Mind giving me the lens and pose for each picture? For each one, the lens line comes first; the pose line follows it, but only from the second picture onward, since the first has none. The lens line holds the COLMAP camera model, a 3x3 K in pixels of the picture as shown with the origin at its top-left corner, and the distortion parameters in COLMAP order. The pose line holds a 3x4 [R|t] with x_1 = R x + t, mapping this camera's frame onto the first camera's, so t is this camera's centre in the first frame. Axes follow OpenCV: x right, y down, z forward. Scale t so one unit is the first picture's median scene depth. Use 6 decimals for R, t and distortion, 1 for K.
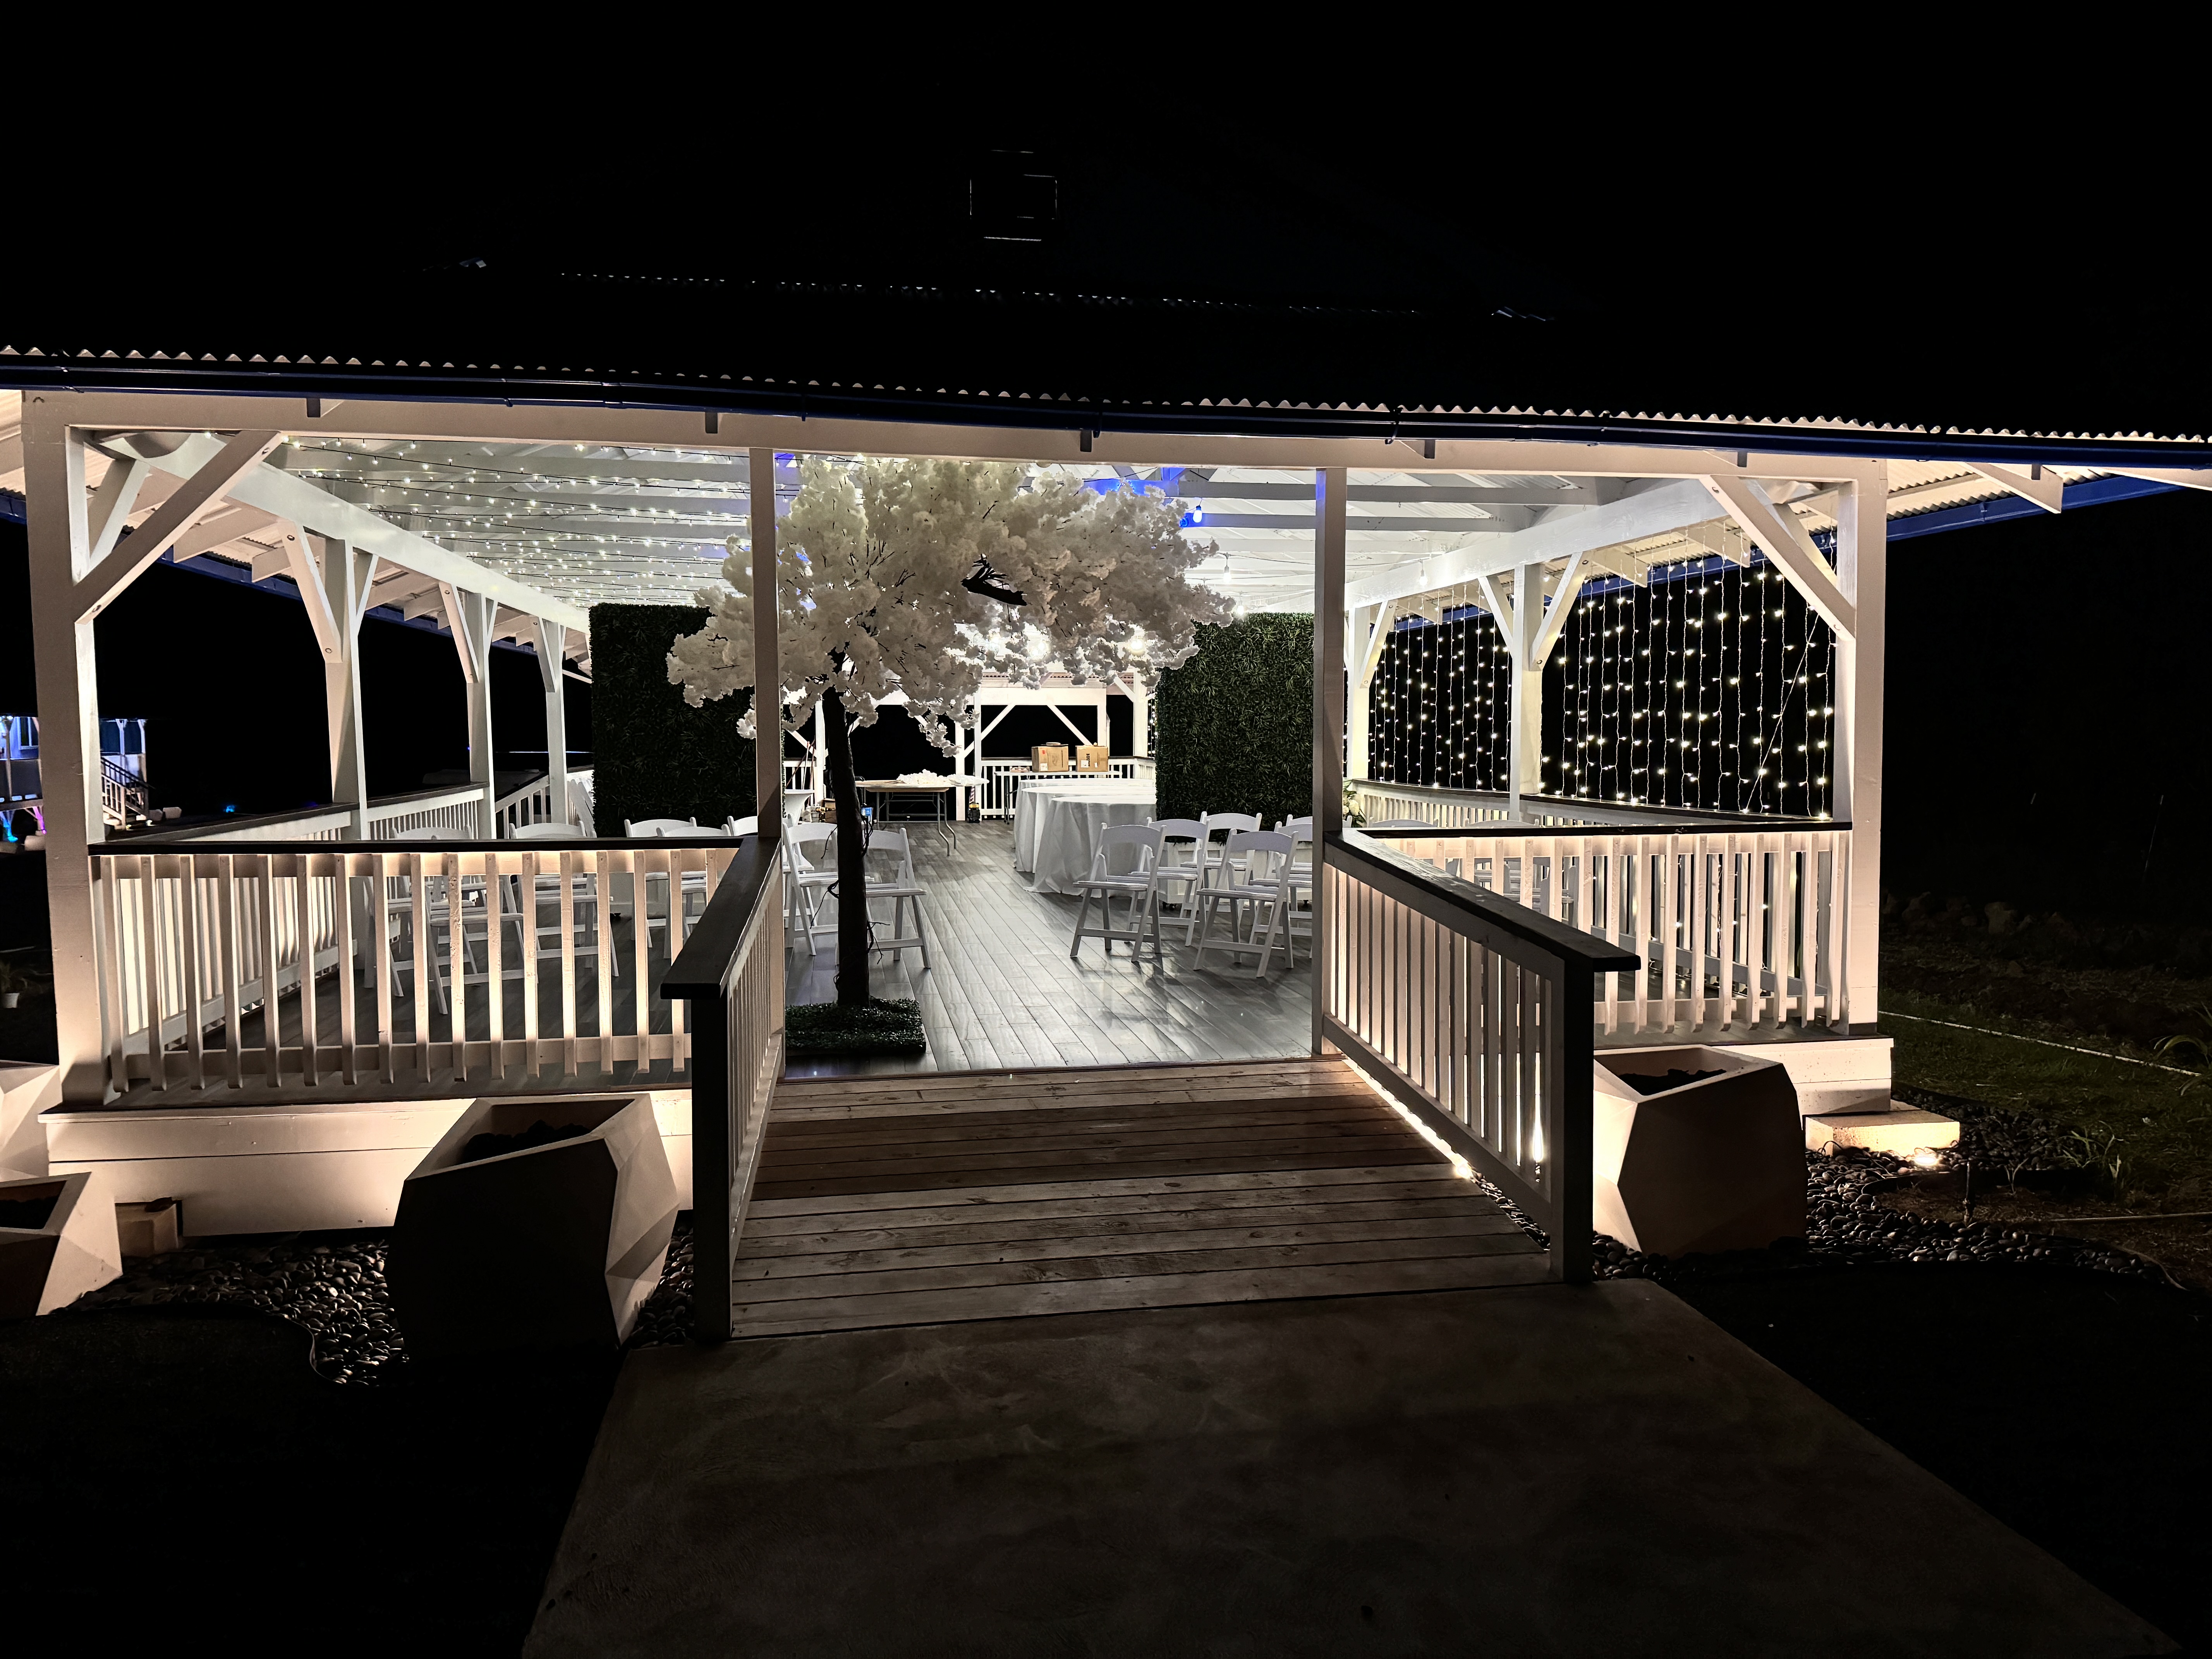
lens RADIAL K [[1527.5, 0, 1106.0], [0, 1527.5, 829.5], [0, 0, 1]] dist [0.144031, -0.000040]
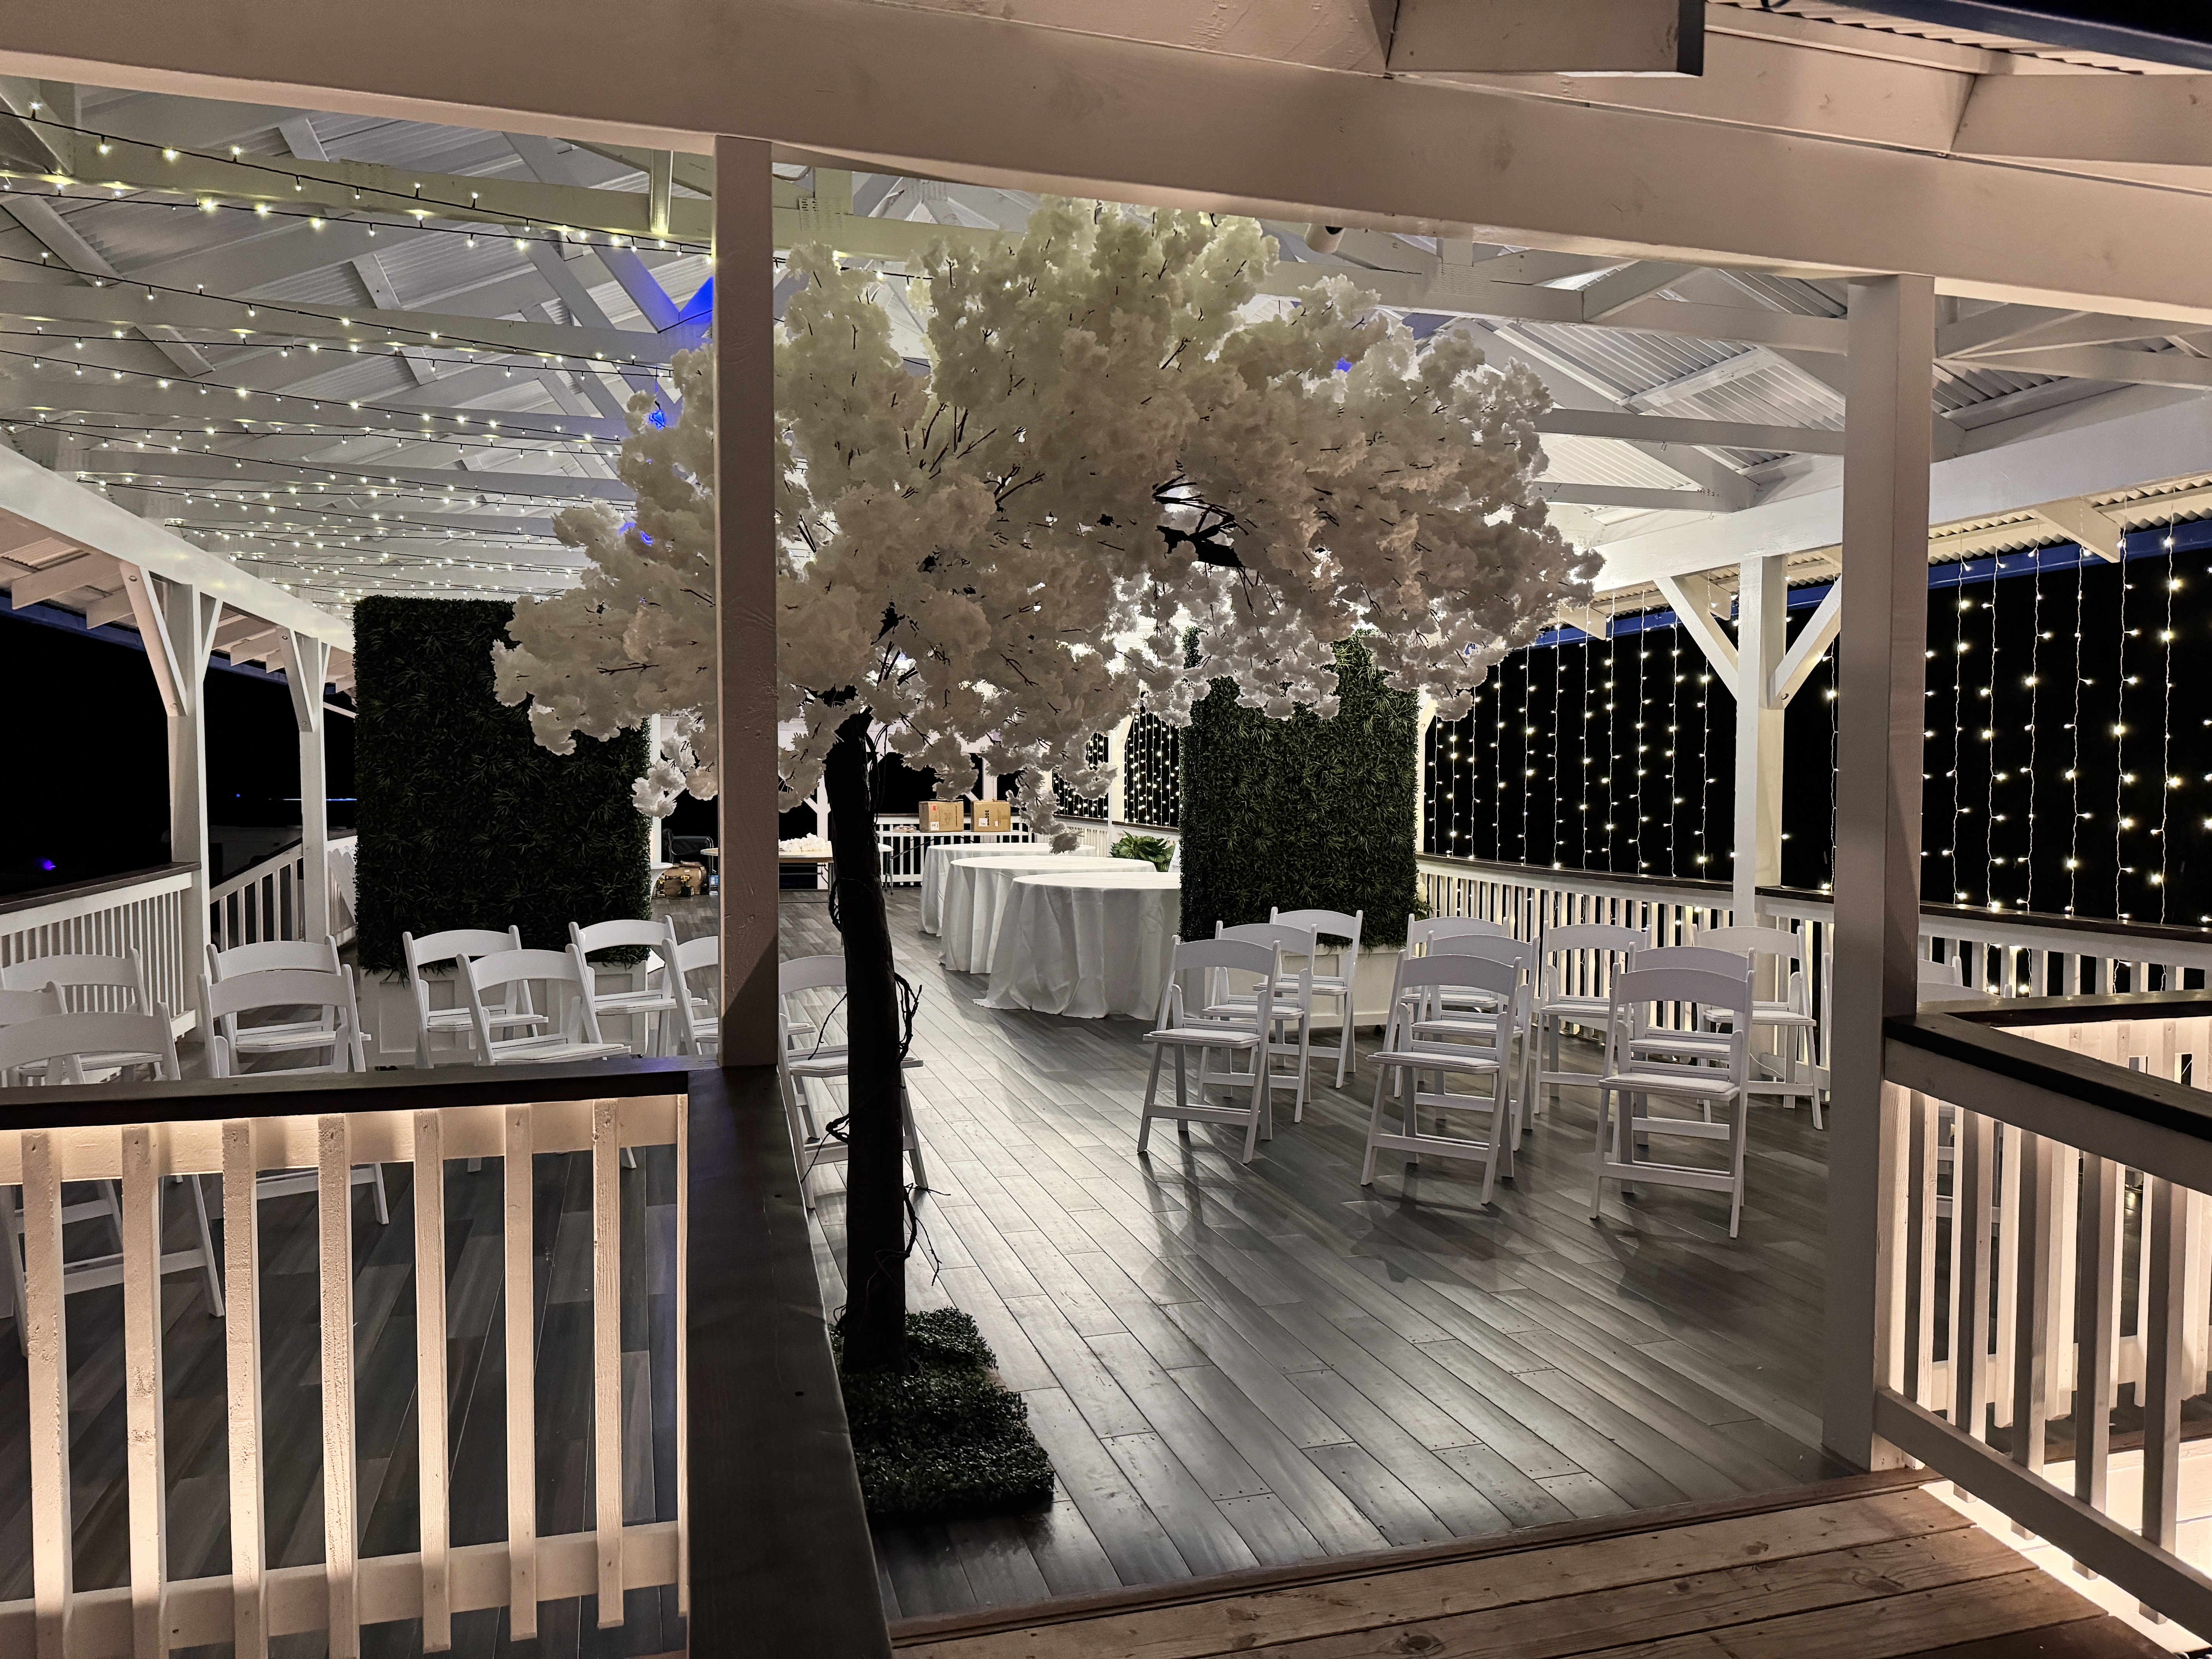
lens RADIAL K [[1539.0, 0, 1104.6], [0, 1539.0, 842.9], [0, 0, 1]] dist [0.121815, -0.179578]
pose [[0.993240, -0.000081, 0.116081, -0.089668], [0.002715, 0.999743, -0.022528, -0.024083], [-0.116049, 0.022691, 0.992984, 0.295788]]
